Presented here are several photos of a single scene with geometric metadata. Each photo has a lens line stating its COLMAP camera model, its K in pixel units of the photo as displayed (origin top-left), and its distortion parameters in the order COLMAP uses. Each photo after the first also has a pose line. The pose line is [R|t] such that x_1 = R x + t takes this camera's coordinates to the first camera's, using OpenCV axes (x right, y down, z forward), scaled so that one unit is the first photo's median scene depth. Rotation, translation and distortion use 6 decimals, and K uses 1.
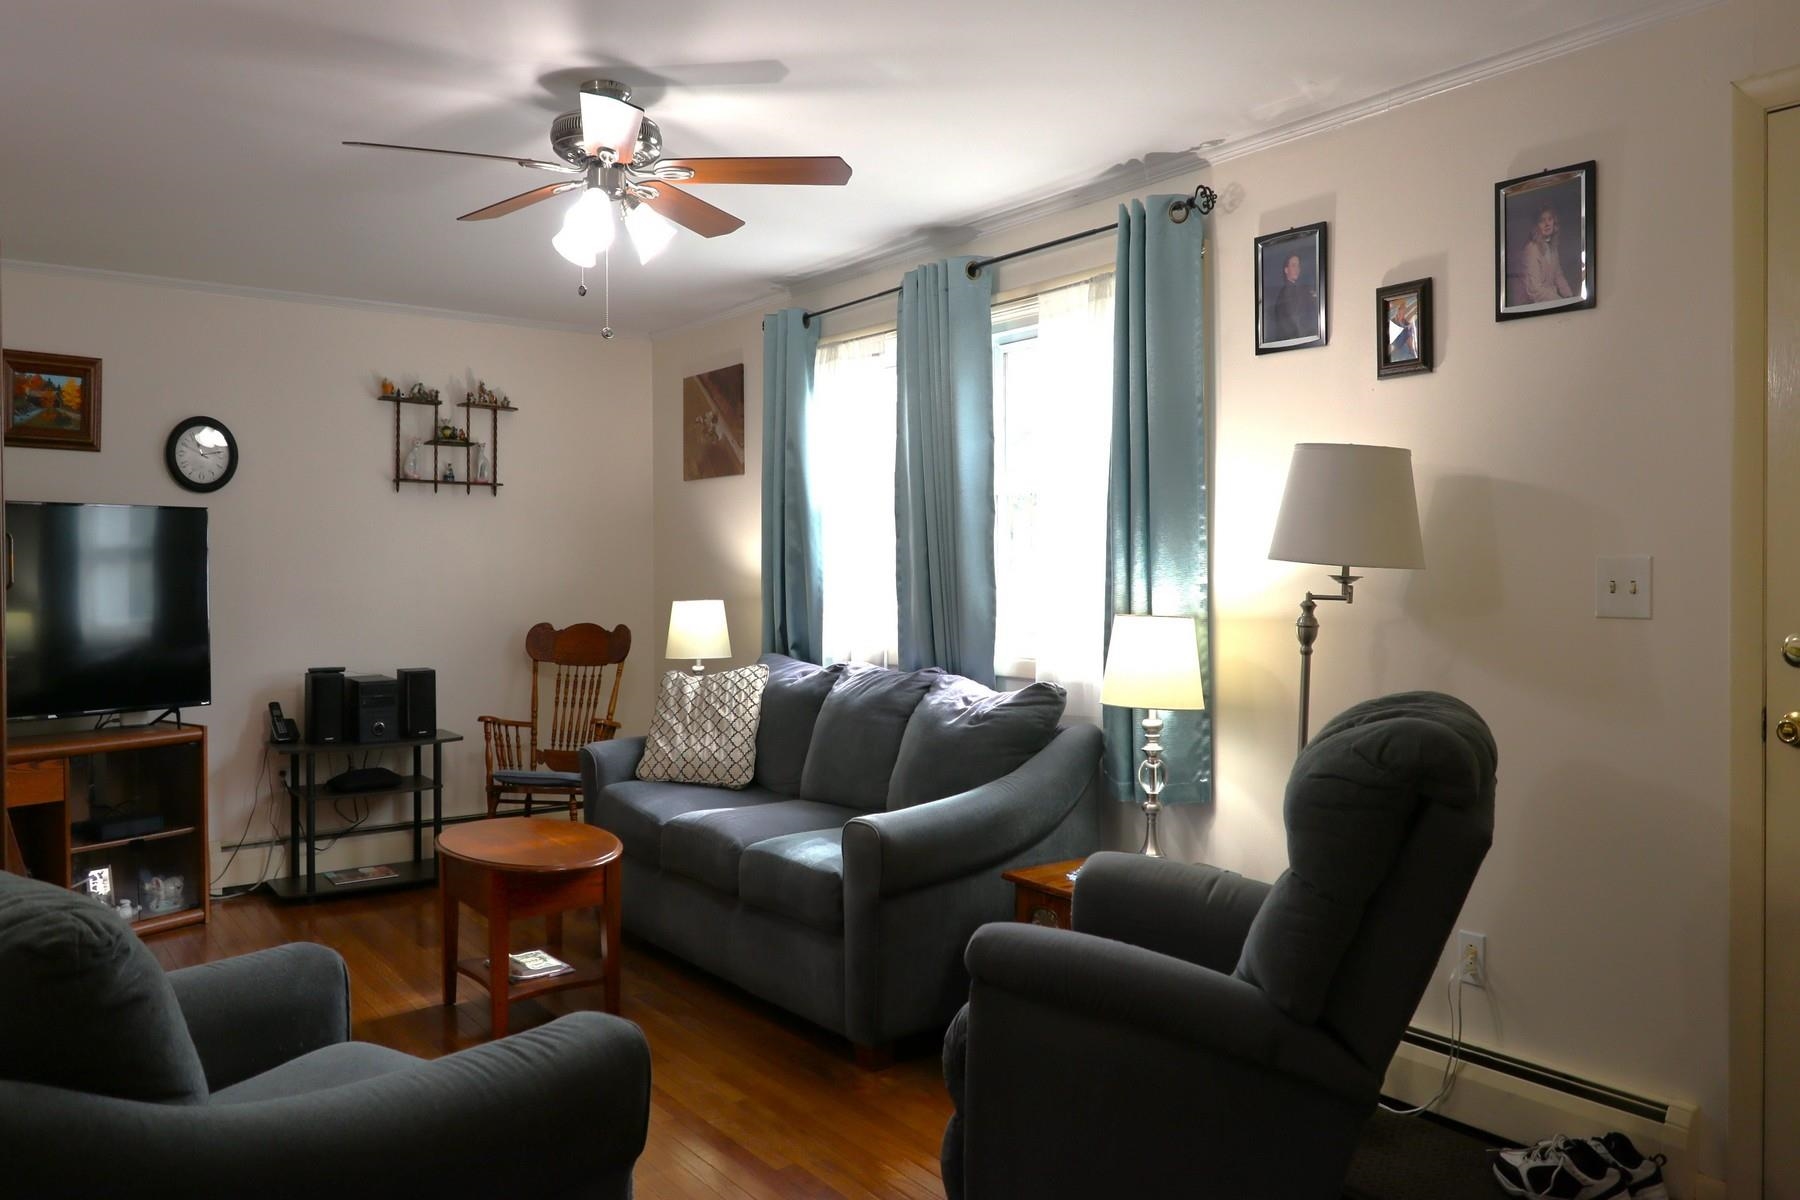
lens RADIAL K [[1276.3, 0, 897.0], [0, 1276.3, 564.7], [0, 0, 1]] dist [-0.001989, -0.002416]
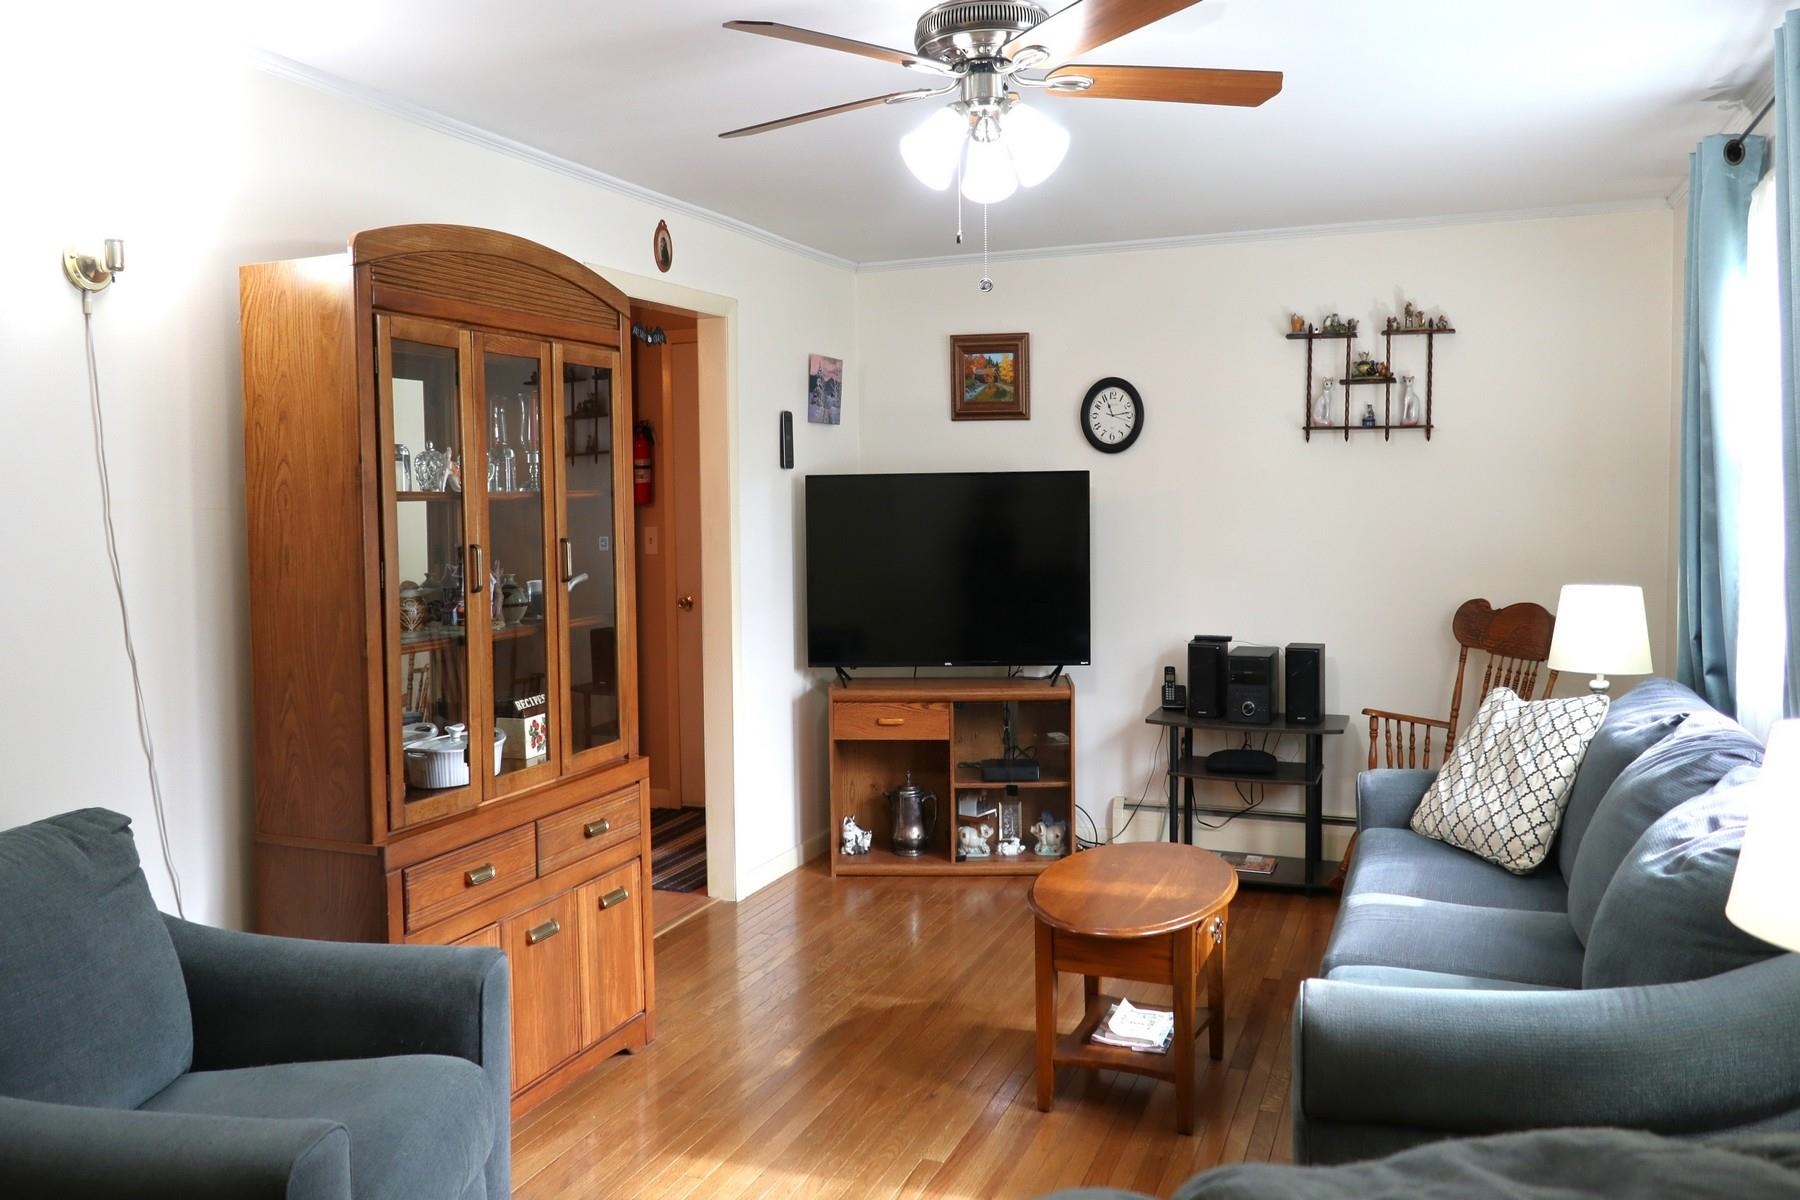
lens RADIAL K [[1325.3, 0, 898.4], [0, 1325.3, 555.6], [0, 0, 1]] dist [0.000190, -0.001281]
pose [[0.531314, 0.037456, -0.846347, 0.252106], [0.012524, 0.998566, 0.052055, -0.031810], [0.847083, -0.038257, 0.530082, 0.291402]]
